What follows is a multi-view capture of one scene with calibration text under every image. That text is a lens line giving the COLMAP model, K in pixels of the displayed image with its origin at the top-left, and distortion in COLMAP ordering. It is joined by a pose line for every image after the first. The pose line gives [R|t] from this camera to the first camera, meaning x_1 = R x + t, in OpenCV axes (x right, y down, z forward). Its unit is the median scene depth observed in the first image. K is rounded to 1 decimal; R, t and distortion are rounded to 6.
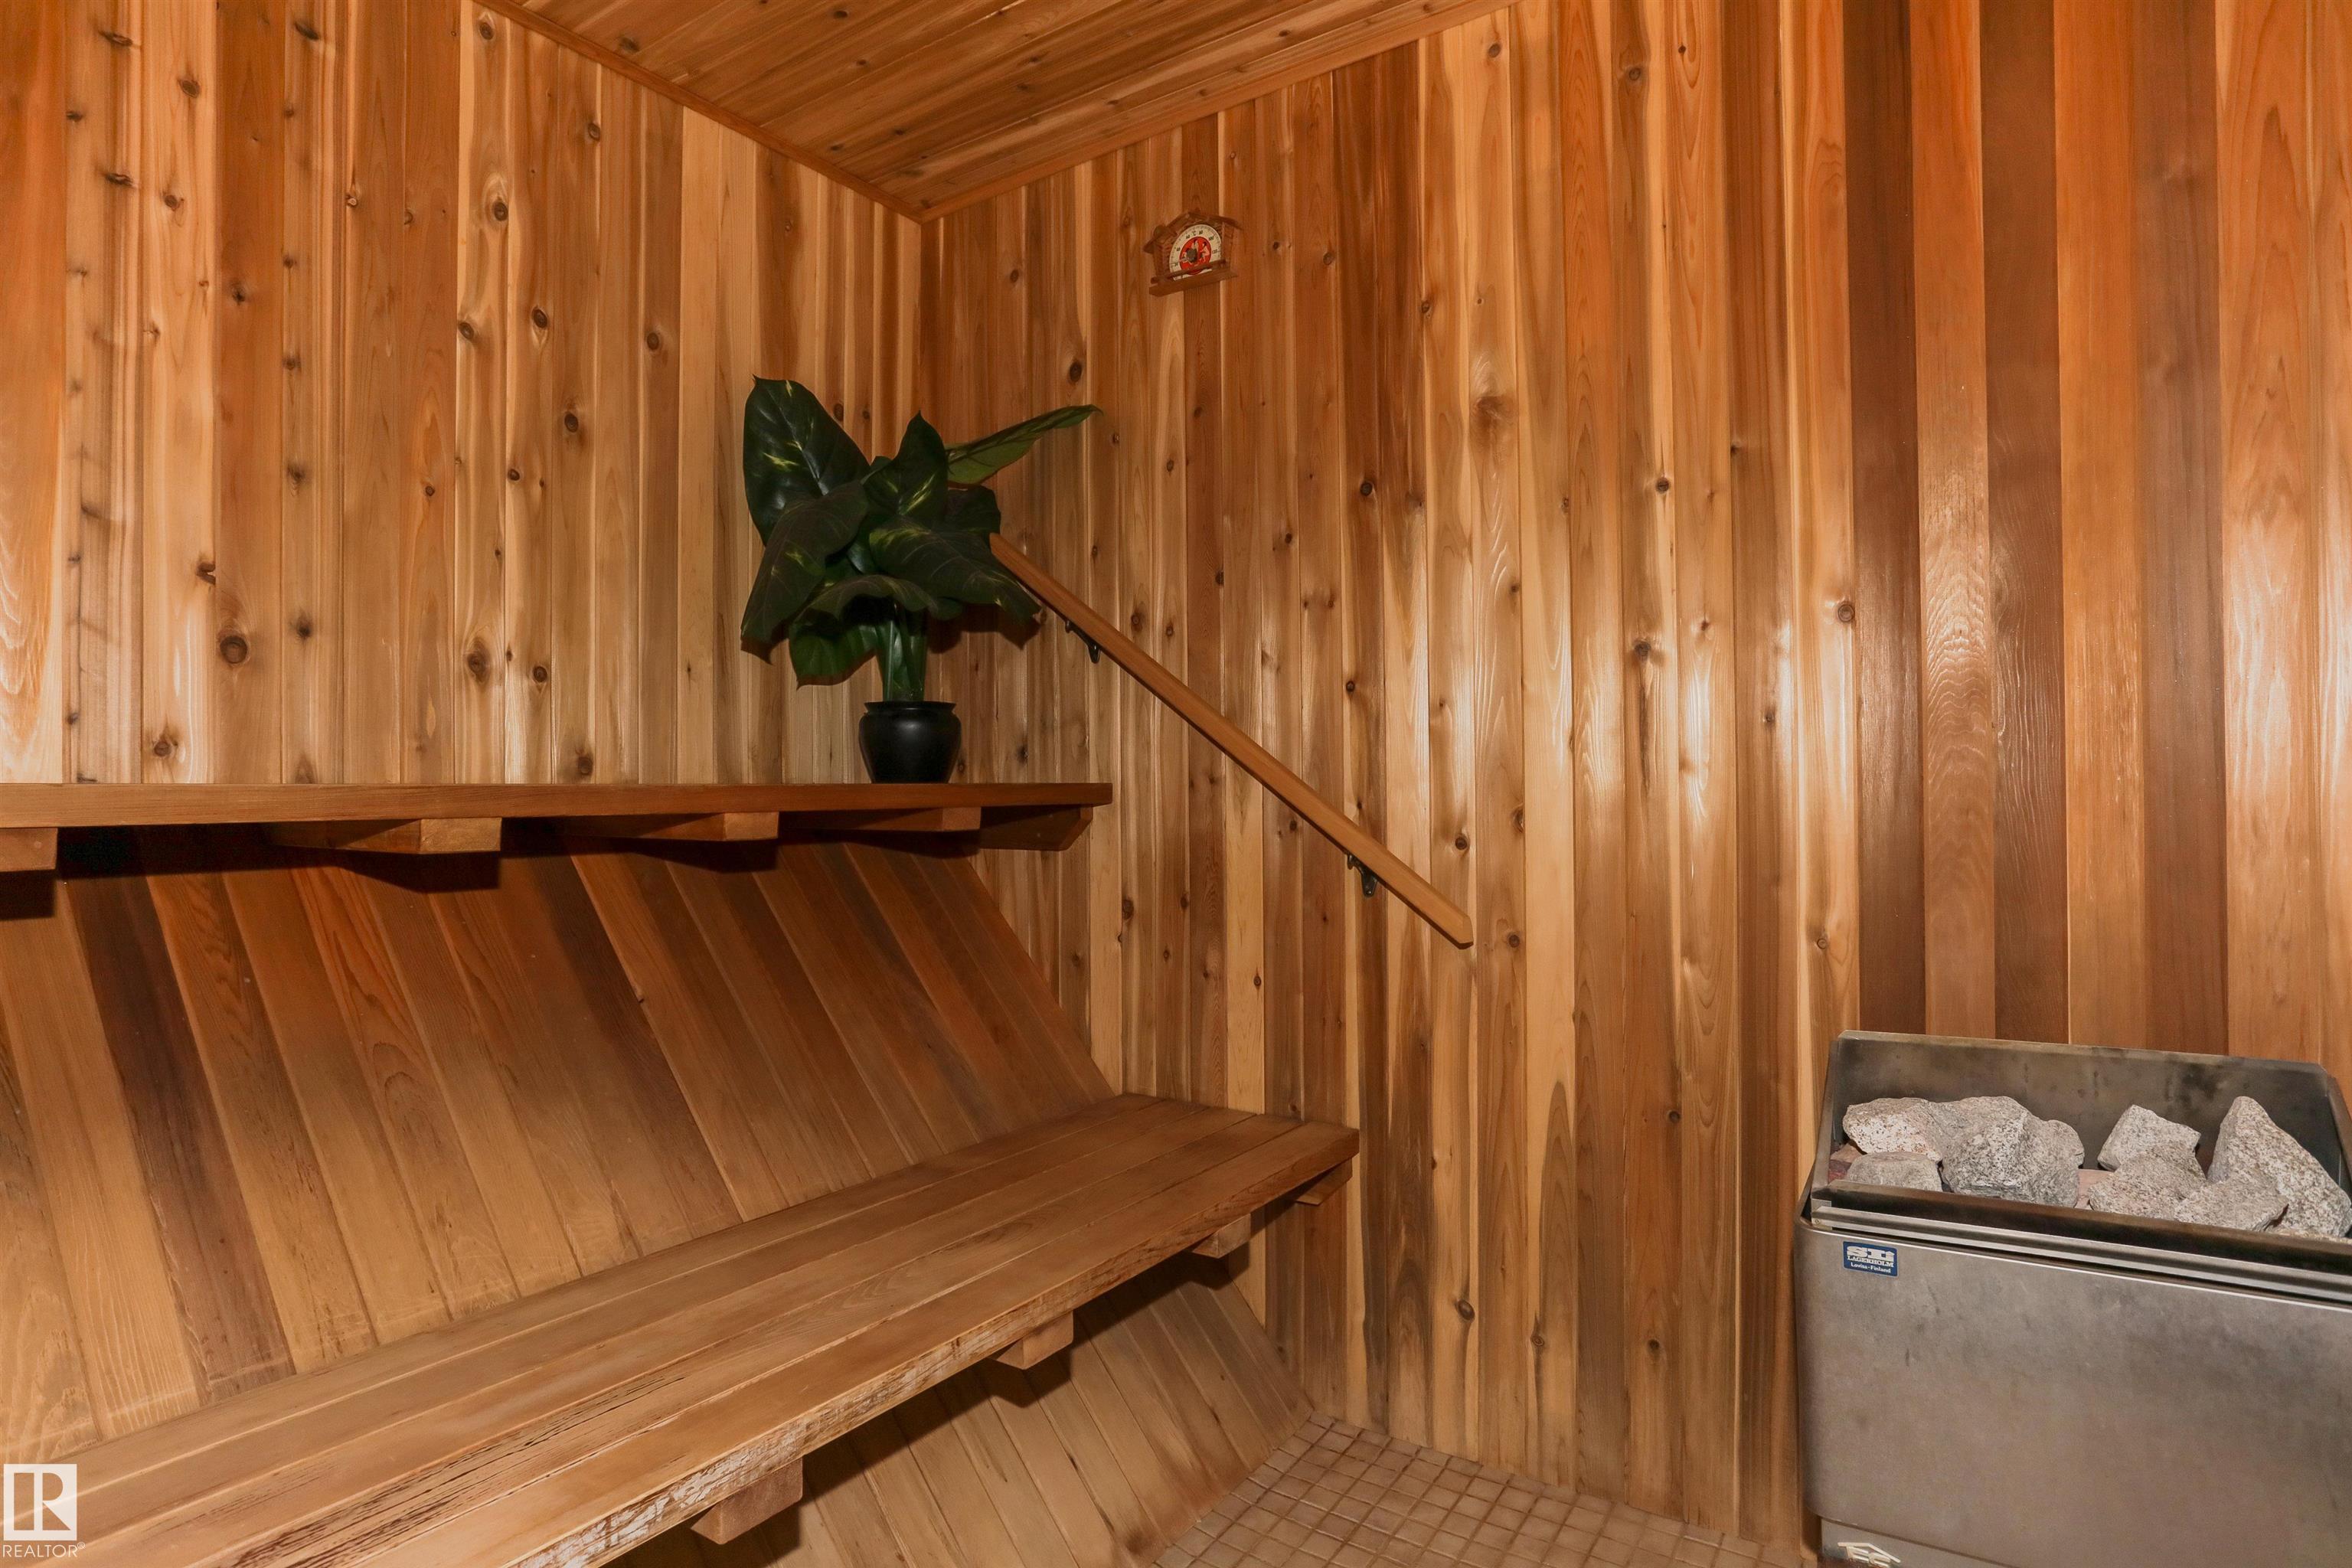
lens RADIAL K [[1245.9, 0, 1170.4], [0, 1245.9, 784.7], [0, 0, 1]] dist [-0.007072, -0.000209]
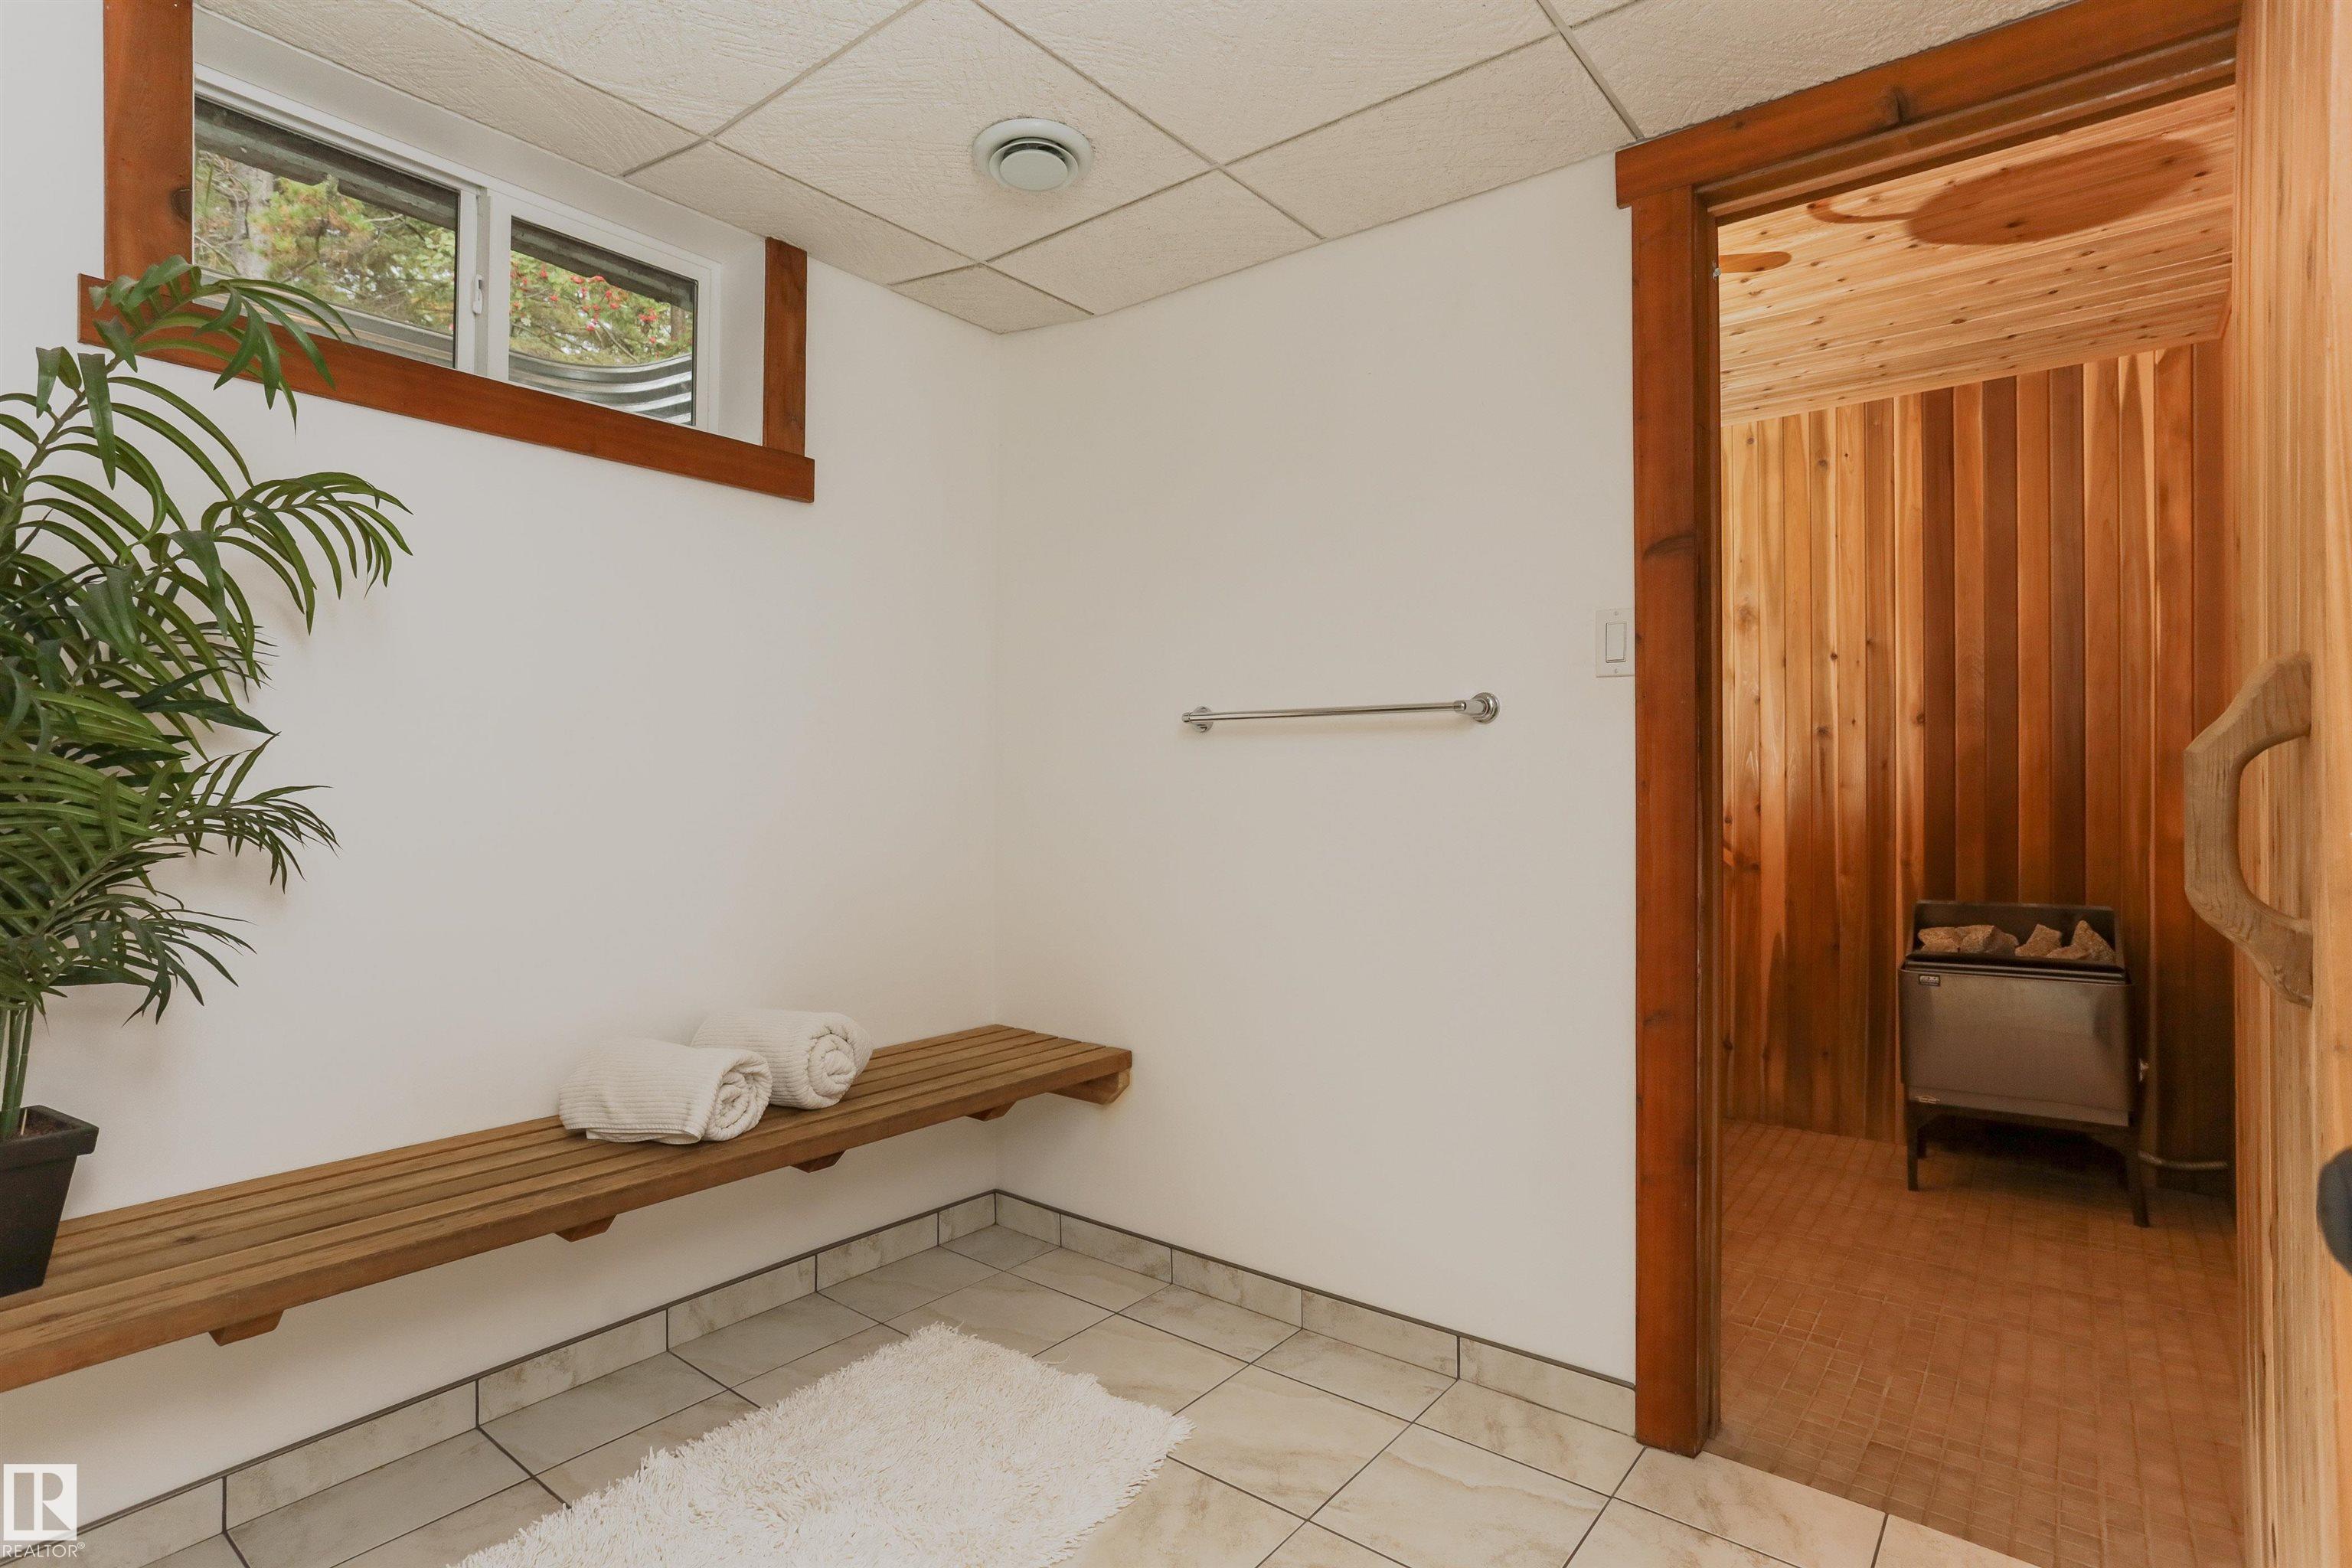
lens RADIAL K [[1168.5, 0, 1183.2], [0, 1168.5, 779.9], [0, 0, 1]] dist [0.000423, 0.000028]
pose [[0.997700, 0.012717, -0.066576, -0.600734], [-0.013021, 0.999907, -0.004142, -0.001855], [0.066517, 0.004999, 0.997773, -1.114270]]
